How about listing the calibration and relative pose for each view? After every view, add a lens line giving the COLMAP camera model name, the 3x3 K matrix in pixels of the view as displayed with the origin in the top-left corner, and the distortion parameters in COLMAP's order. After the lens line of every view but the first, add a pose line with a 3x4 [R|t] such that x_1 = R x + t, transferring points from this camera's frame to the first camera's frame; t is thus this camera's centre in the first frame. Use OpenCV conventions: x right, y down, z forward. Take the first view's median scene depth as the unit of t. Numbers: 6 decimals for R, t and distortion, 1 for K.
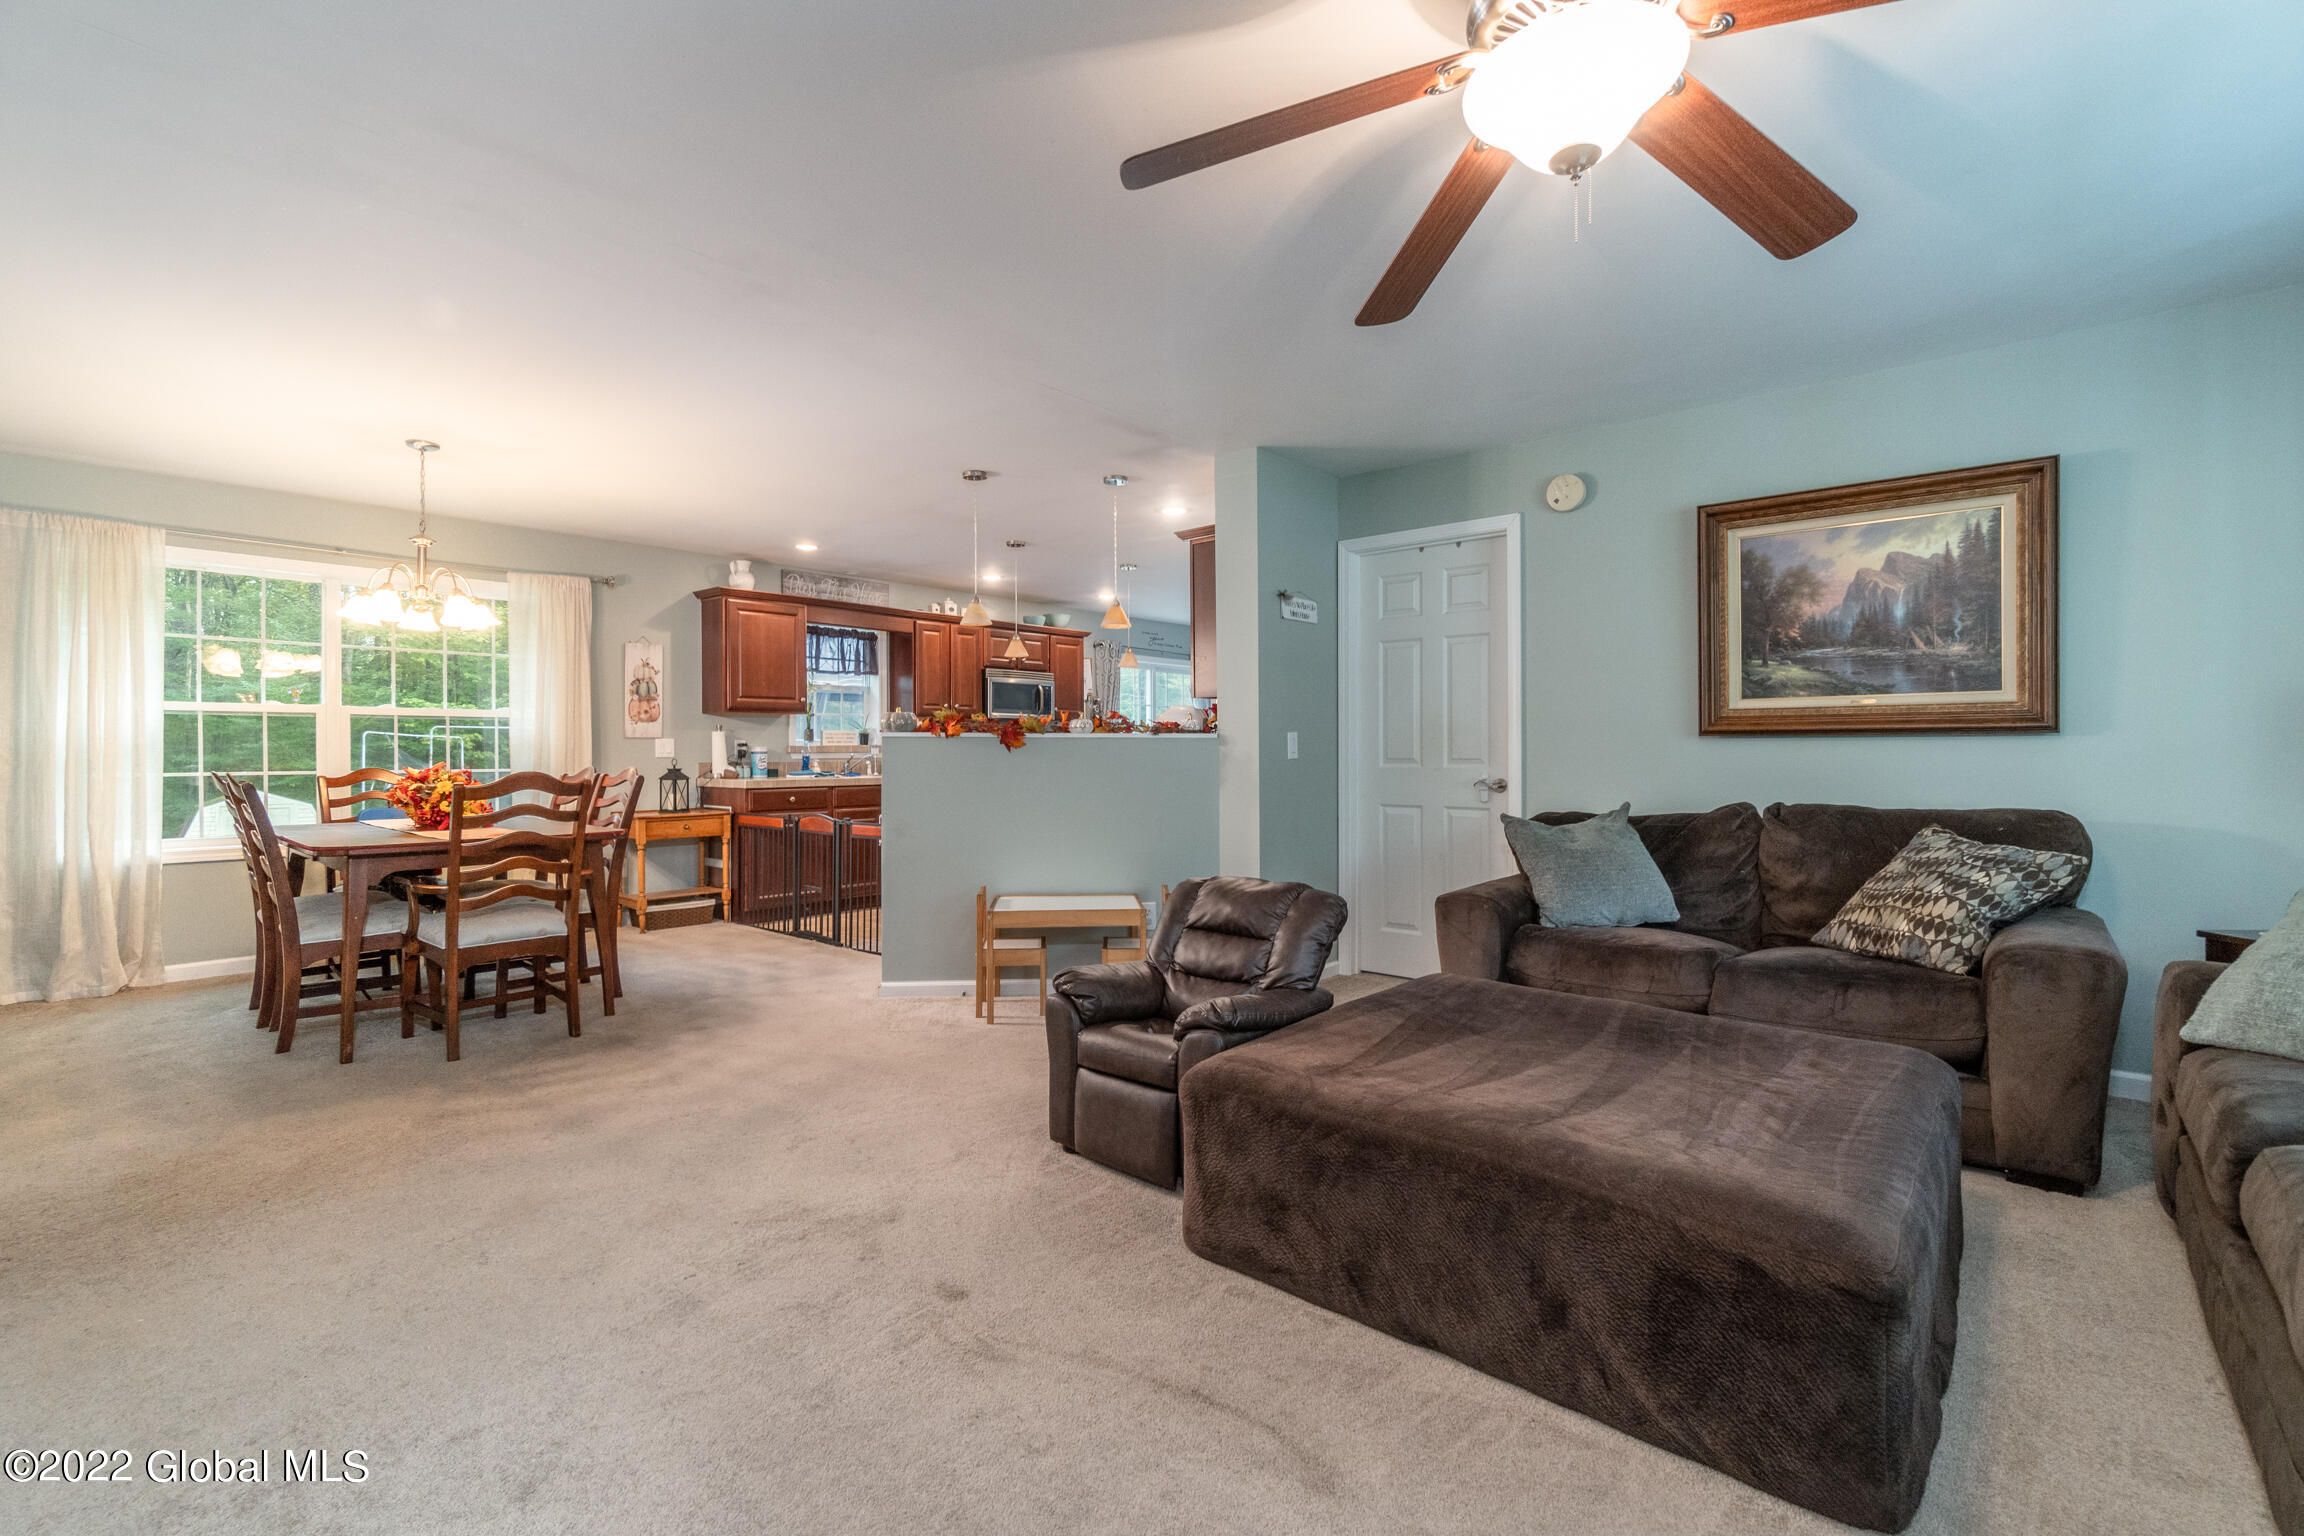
lens RADIAL K [[1004.7, 0, 1118.8], [0, 1004.7, 757.6], [0, 0, 1]] dist [-0.001110, -0.000156]
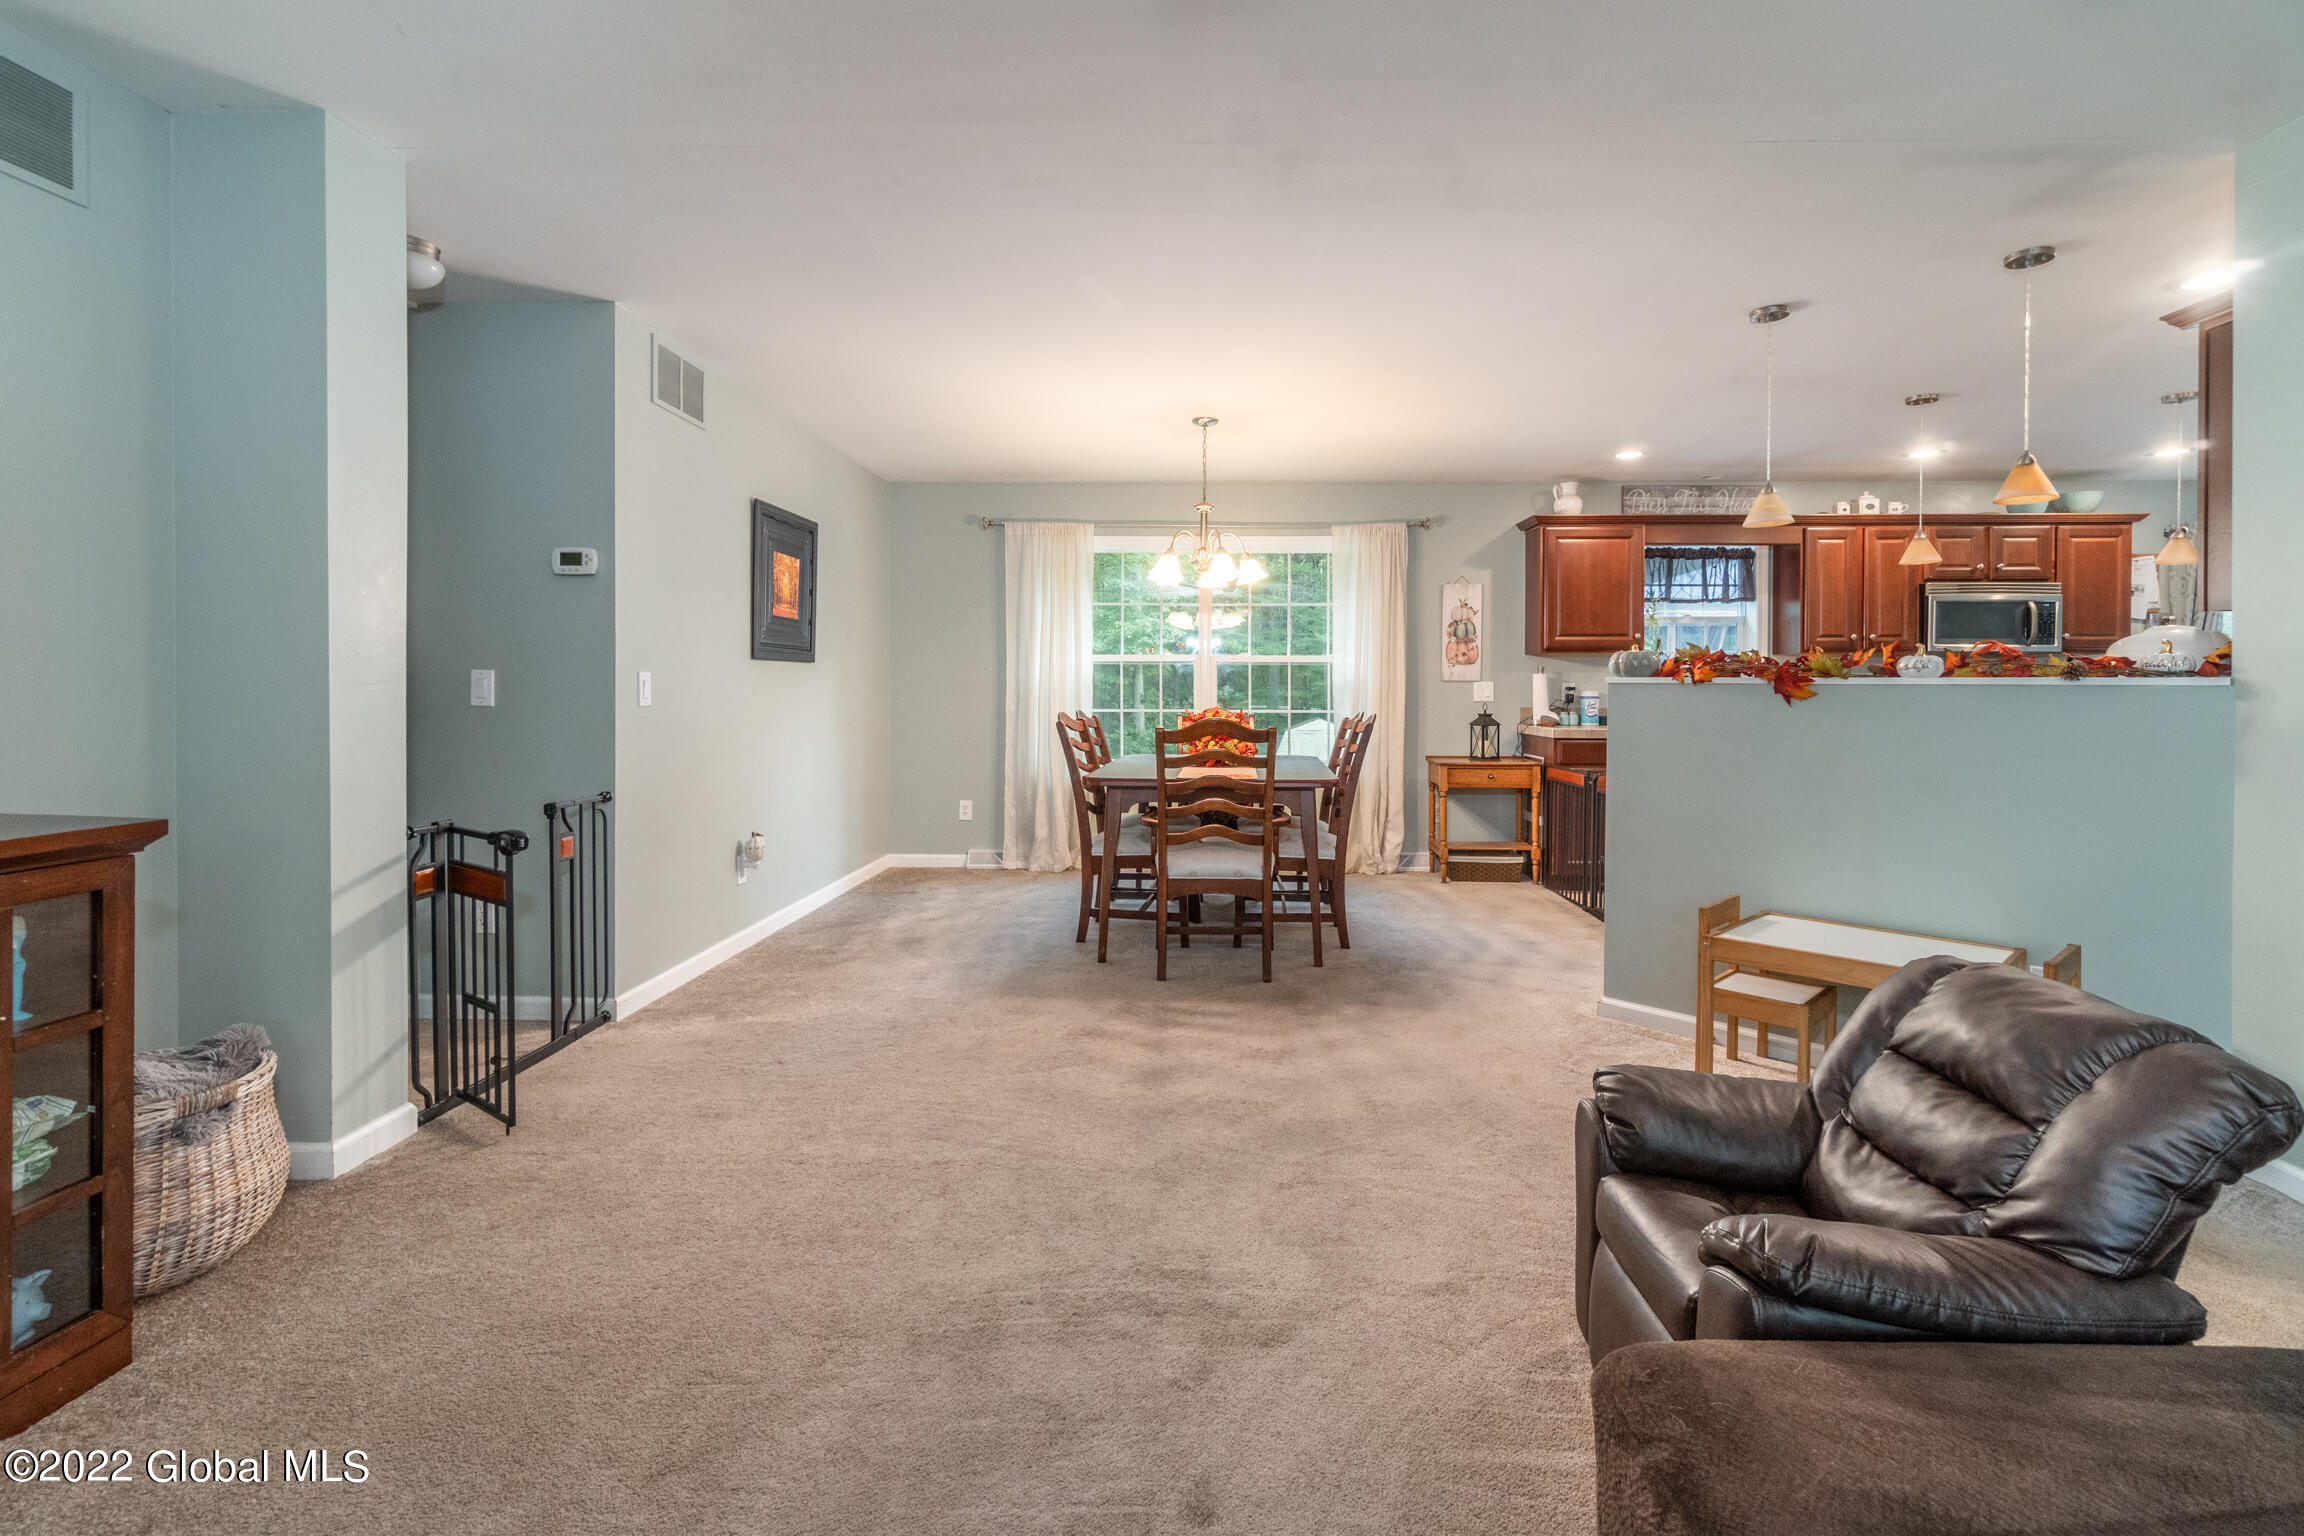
lens RADIAL K [[1018.3, 0, 1189.0], [0, 1018.3, 703.7], [0, 0, 1]] dist [0.000370, -0.000592]
pose [[0.647416, 0.017295, -0.761941, 0.110323], [-0.011211, 0.999850, 0.013169, -0.008040], [0.762054, 0.000016, 0.647513, 0.171139]]
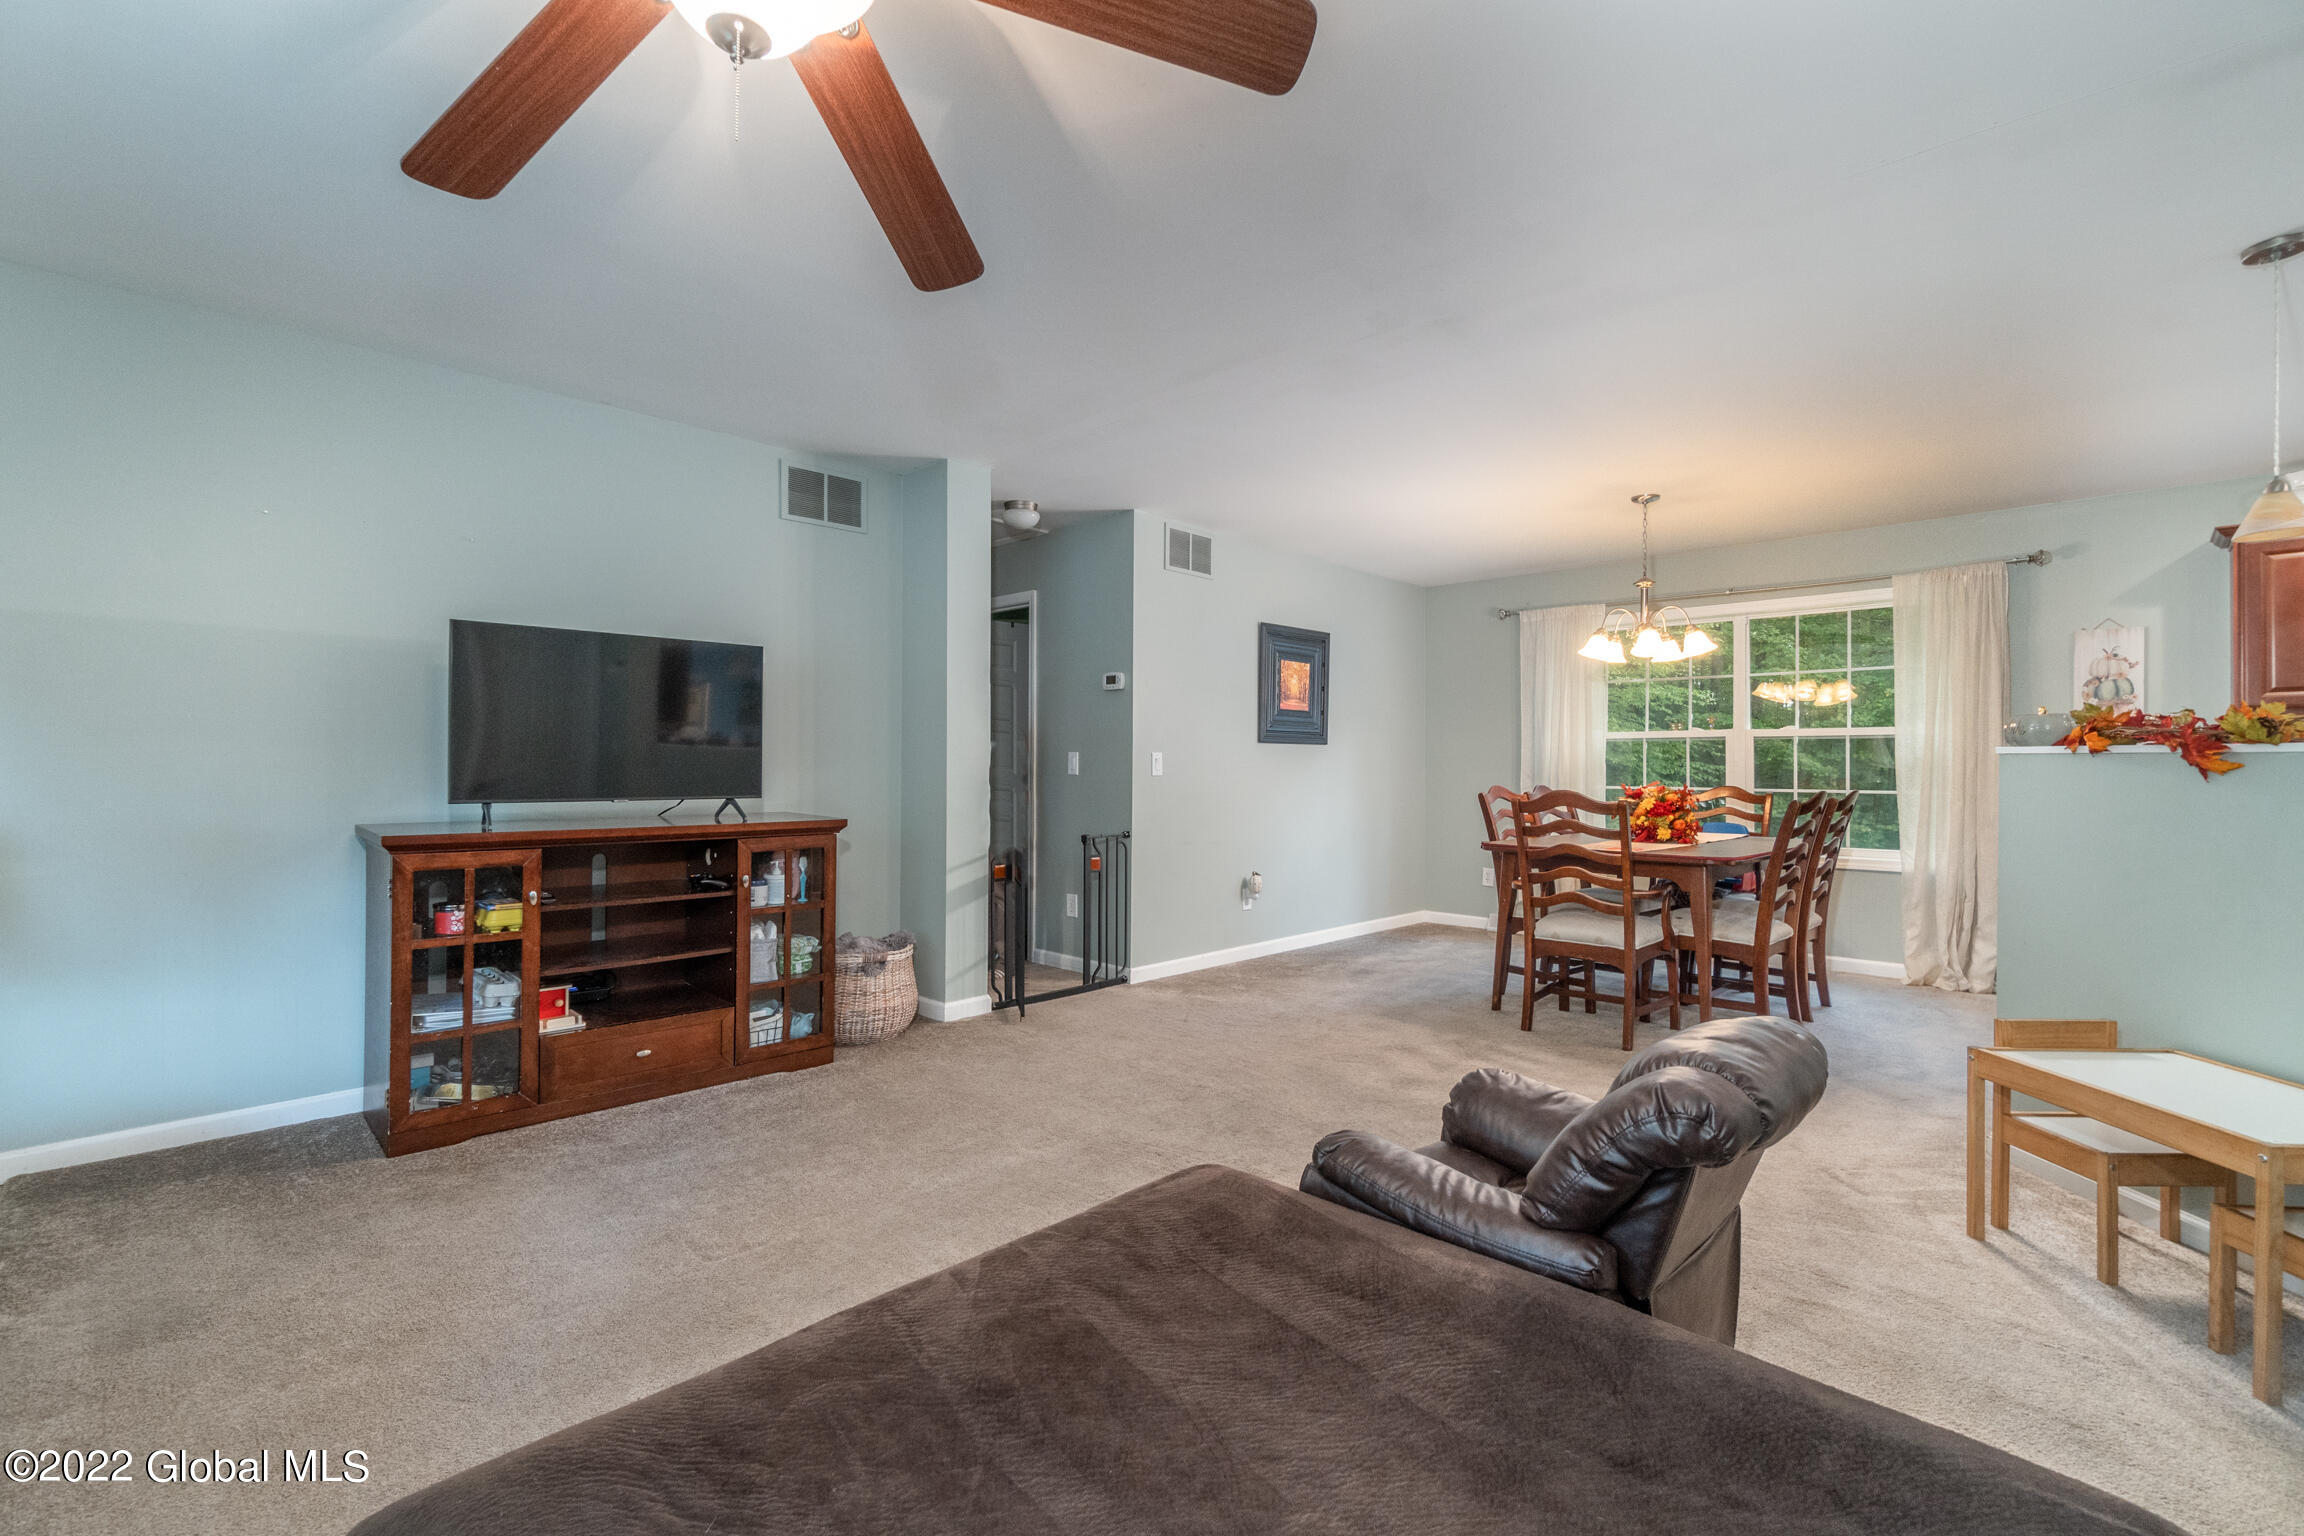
lens RADIAL K [[1001.1, 0, 1152.0], [0, 1001.1, 768.0], [0, 0, 1]] dist [-0.000238, 0.000063]
pose [[-0.037682, 0.004819, -0.999278, 0.304642], [-0.011369, 0.999922, 0.005251, -0.006476], [0.999225, 0.011558, -0.037625, 0.336056]]
